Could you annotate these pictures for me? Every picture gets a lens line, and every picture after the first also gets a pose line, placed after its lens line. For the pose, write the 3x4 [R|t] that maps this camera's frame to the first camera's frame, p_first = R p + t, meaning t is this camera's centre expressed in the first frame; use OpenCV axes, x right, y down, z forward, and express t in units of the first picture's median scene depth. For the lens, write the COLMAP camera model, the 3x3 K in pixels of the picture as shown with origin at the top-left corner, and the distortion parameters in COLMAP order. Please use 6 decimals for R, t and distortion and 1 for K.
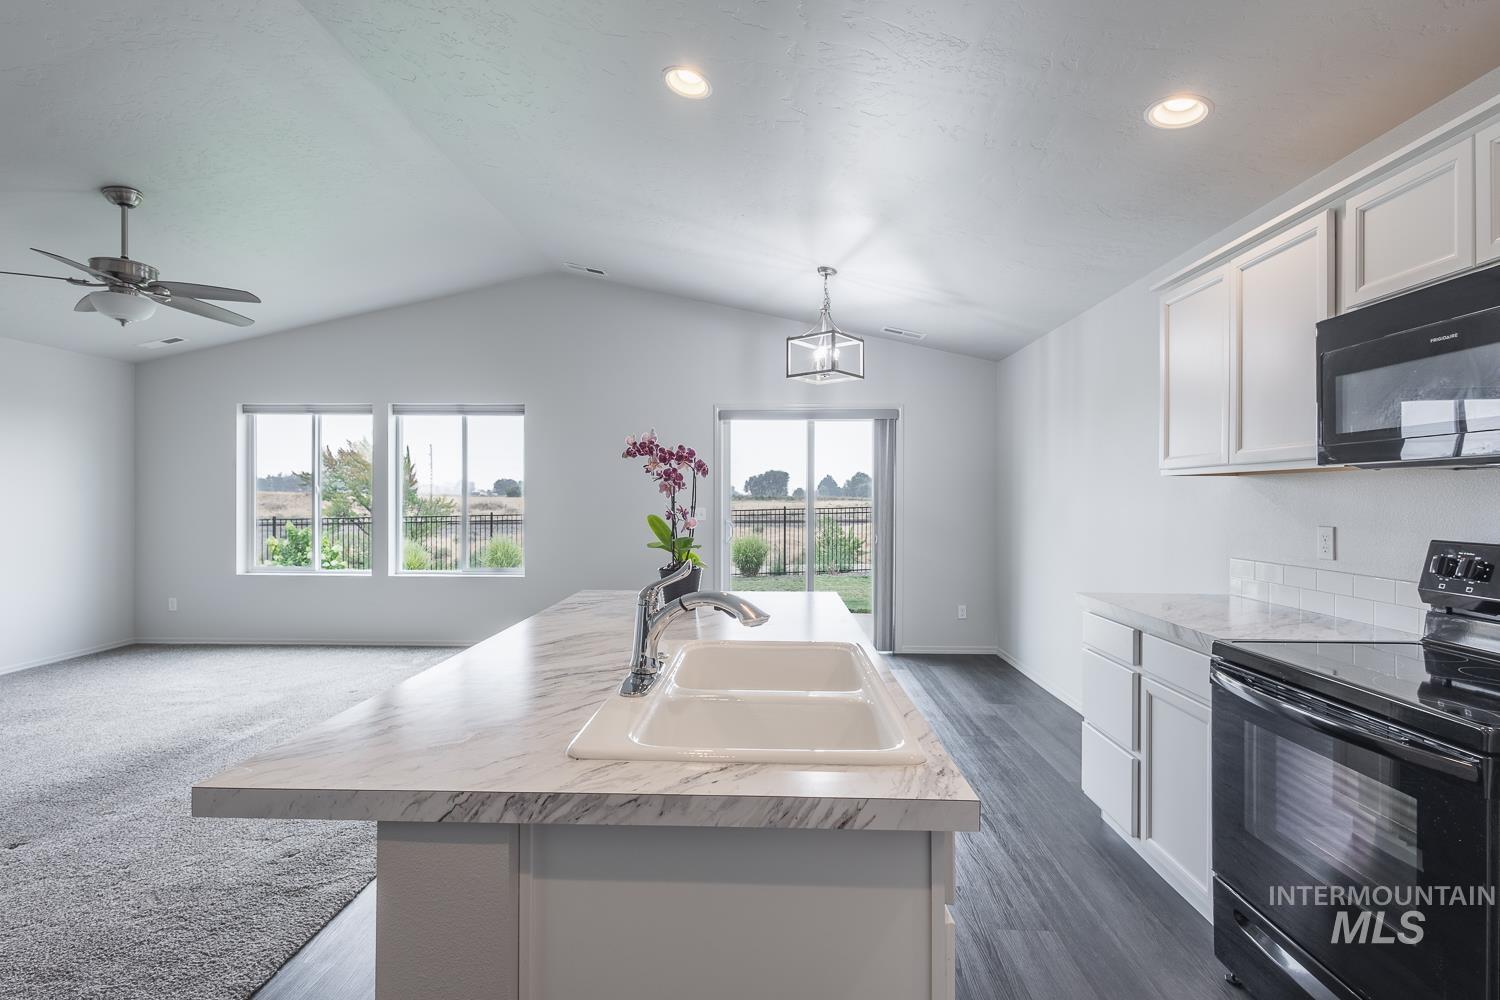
lens RADIAL K [[692.9, 0, 749.5], [0, 692.9, 498.5], [0, 0, 1]] dist [0.011680, -0.004912]
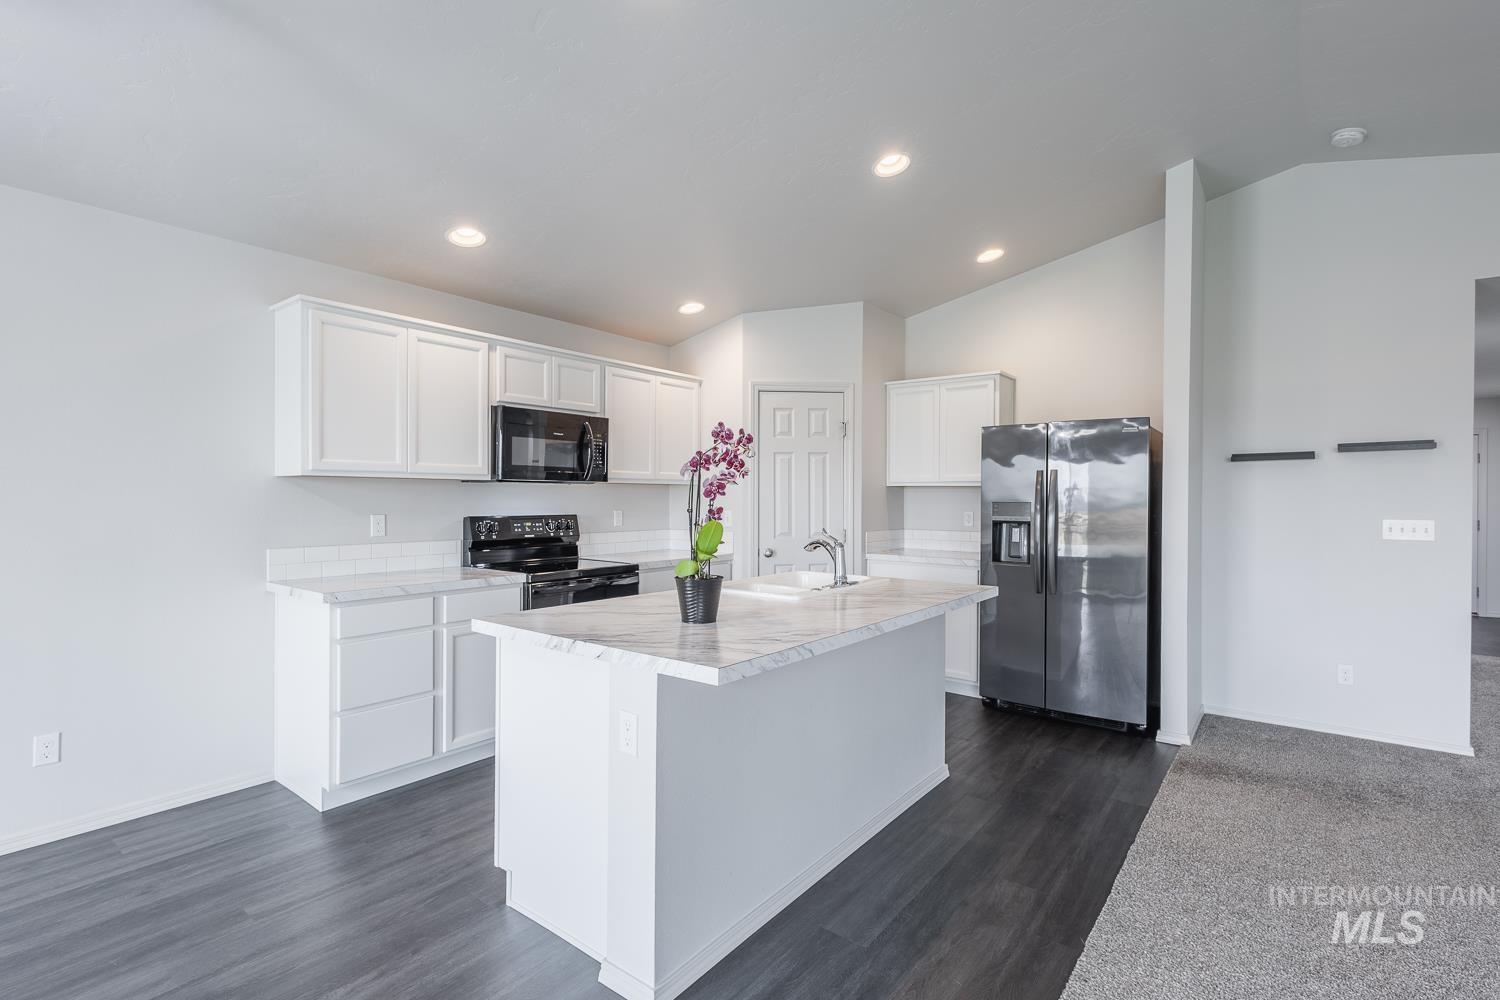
lens RADIAL K [[692.9, 0, 749.7], [0, 692.9, 500.2], [0, 0, 1]] dist [0.011680, -0.004912]
pose [[-0.808631, -0.010213, 0.588228, -0.381291], [-0.004997, 0.999932, 0.010492, -0.006097], [-0.588295, 0.005545, -0.808627, 0.942291]]
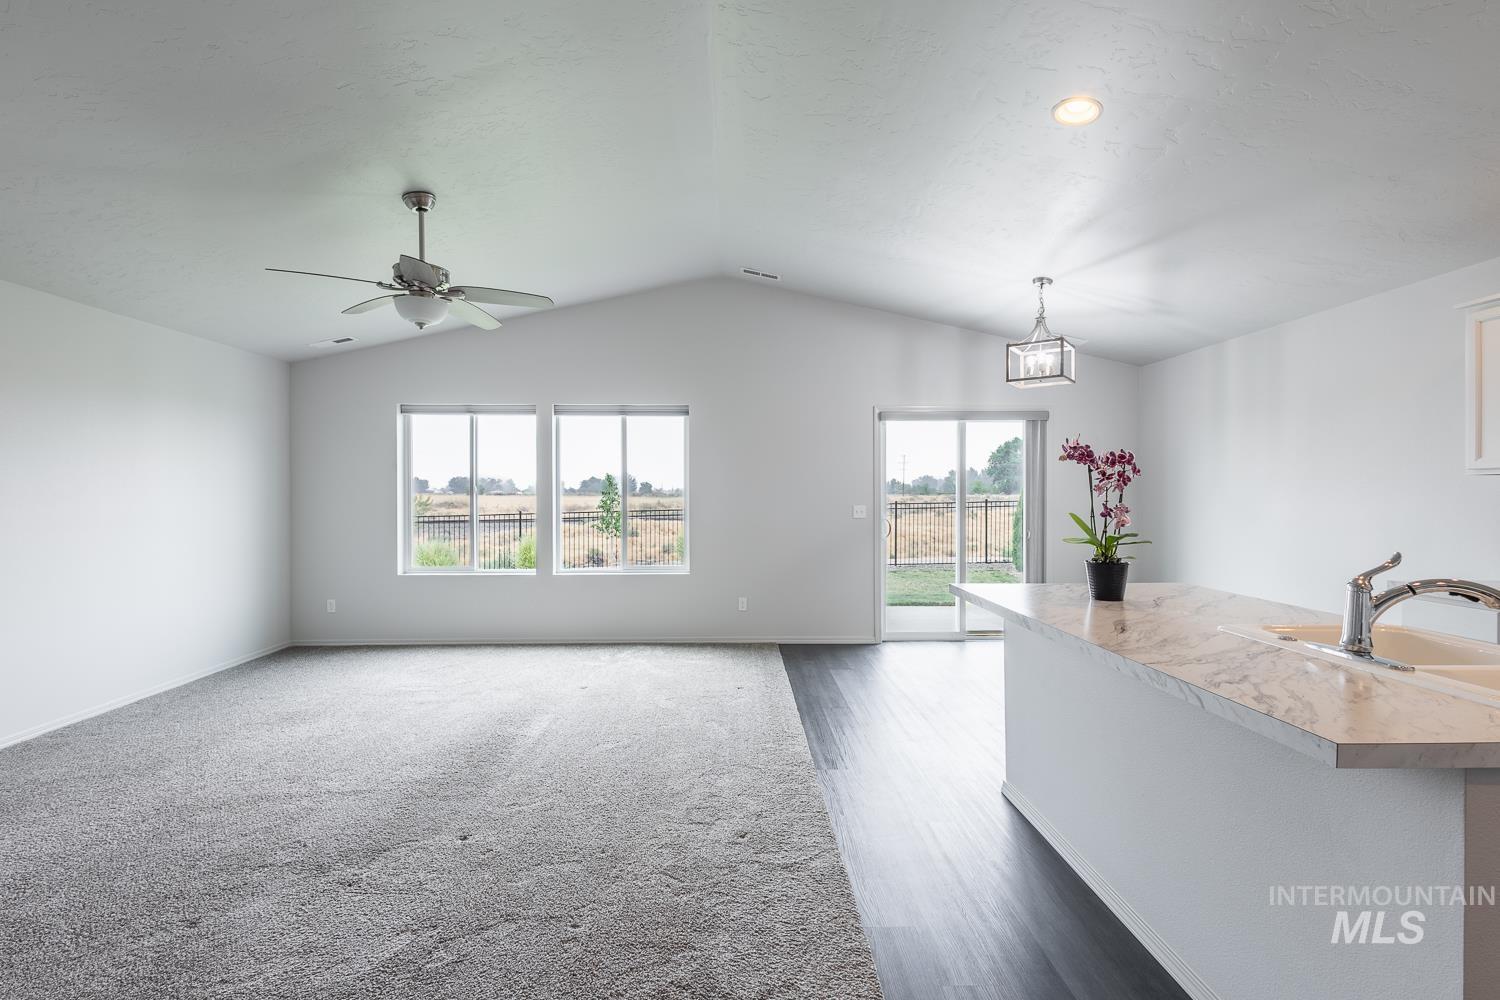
lens RADIAL K [[692.9, 0, 748.5], [0, 692.9, 497.6], [0, 0, 1]] dist [0.011680, -0.004912]
pose [[0.998334, -0.004842, 0.057488, -0.397861], [0.004663, 0.999984, 0.003244, -0.003718], [-0.057503, -0.002971, 0.998341, -0.029855]]
